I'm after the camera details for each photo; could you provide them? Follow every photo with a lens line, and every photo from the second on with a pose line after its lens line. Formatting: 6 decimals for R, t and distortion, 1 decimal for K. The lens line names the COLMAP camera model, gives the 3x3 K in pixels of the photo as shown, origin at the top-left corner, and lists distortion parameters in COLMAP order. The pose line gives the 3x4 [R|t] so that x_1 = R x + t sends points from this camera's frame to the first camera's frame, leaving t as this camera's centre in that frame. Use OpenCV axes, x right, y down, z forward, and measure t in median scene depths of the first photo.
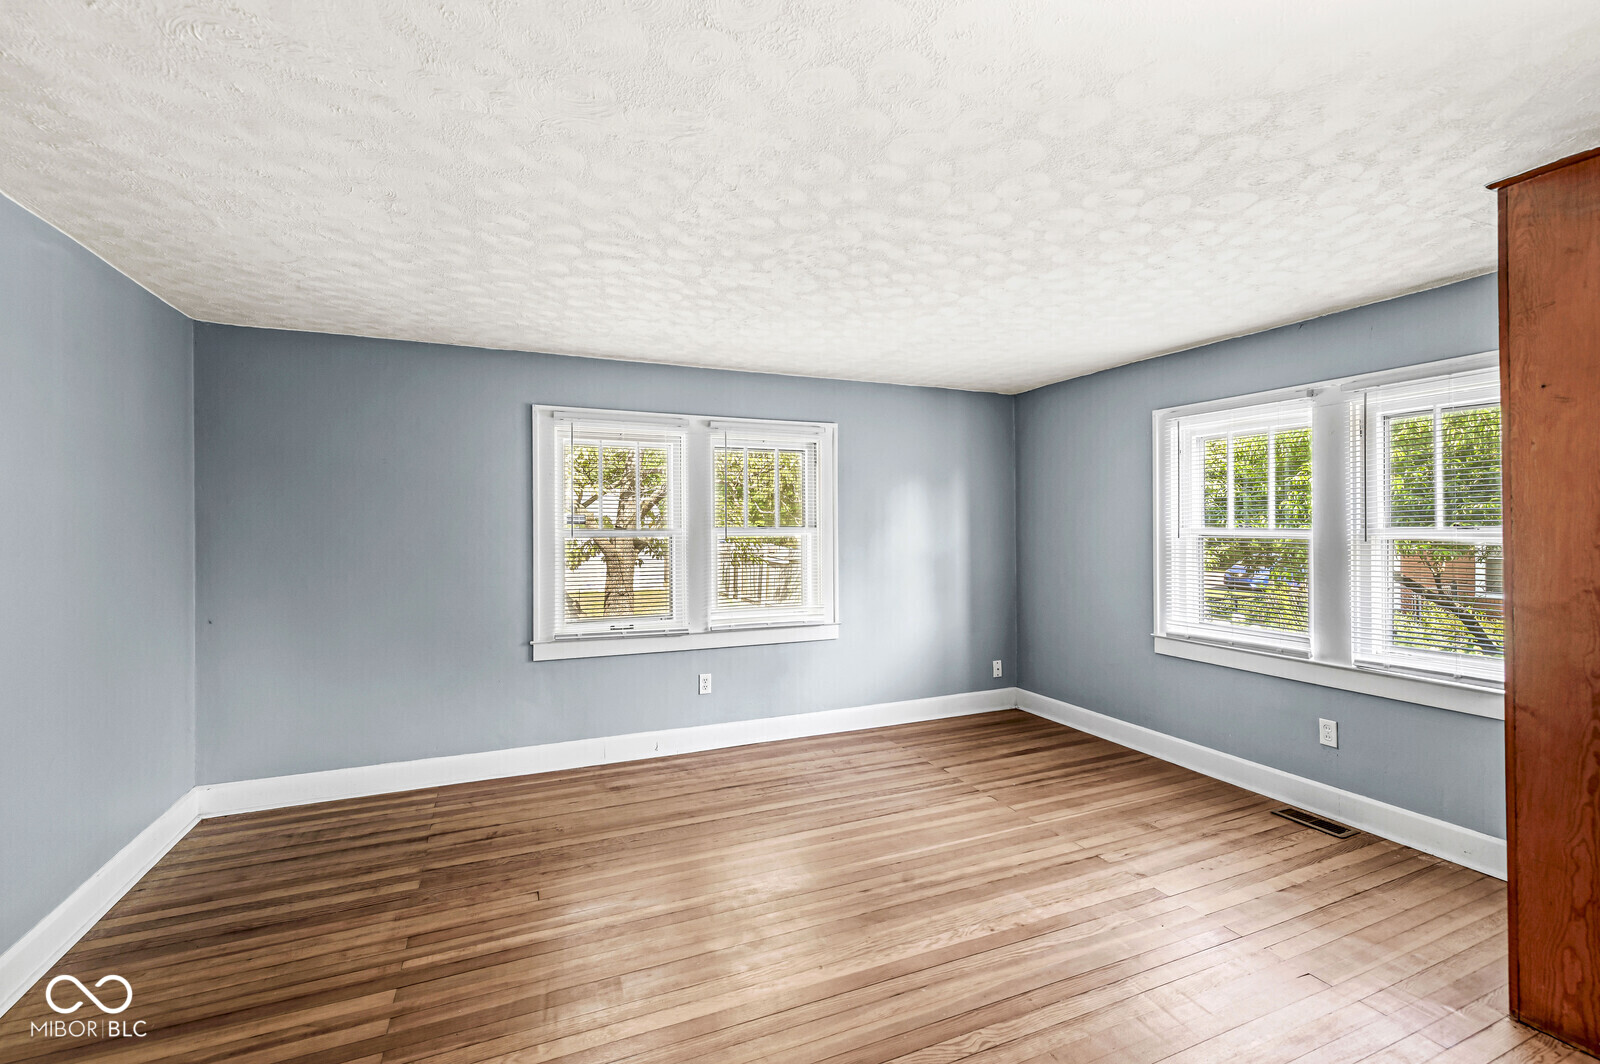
lens RADIAL K [[693.0, 0, 799.9], [0, 693.0, 527.0], [0, 0, 1]] dist [-0.000288, 0.000069]
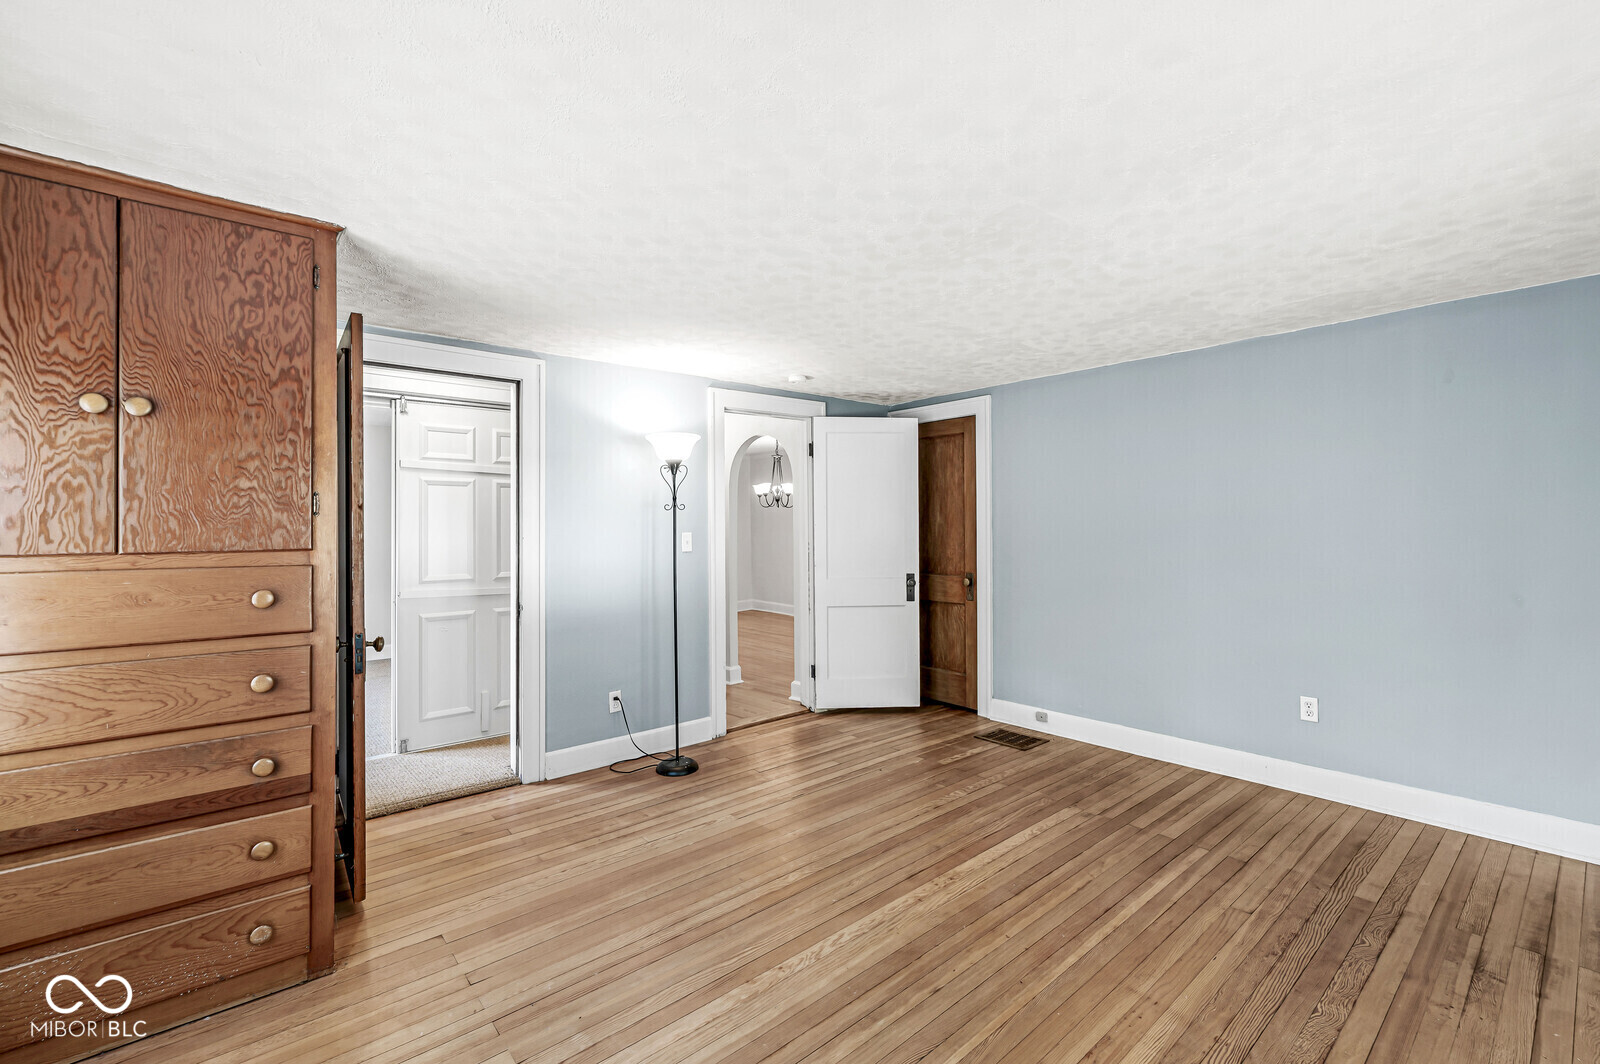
lens RADIAL K [[693.0, 0, 800.1], [0, 693.0, 525.5], [0, 0, 1]] dist [-0.000288, 0.000069]
pose [[-0.956168, 0.009099, -0.292678, 0.523886], [0.008671, 0.999959, 0.002759, -0.002907], [0.292691, 0.000100, -0.956207, 1.916559]]
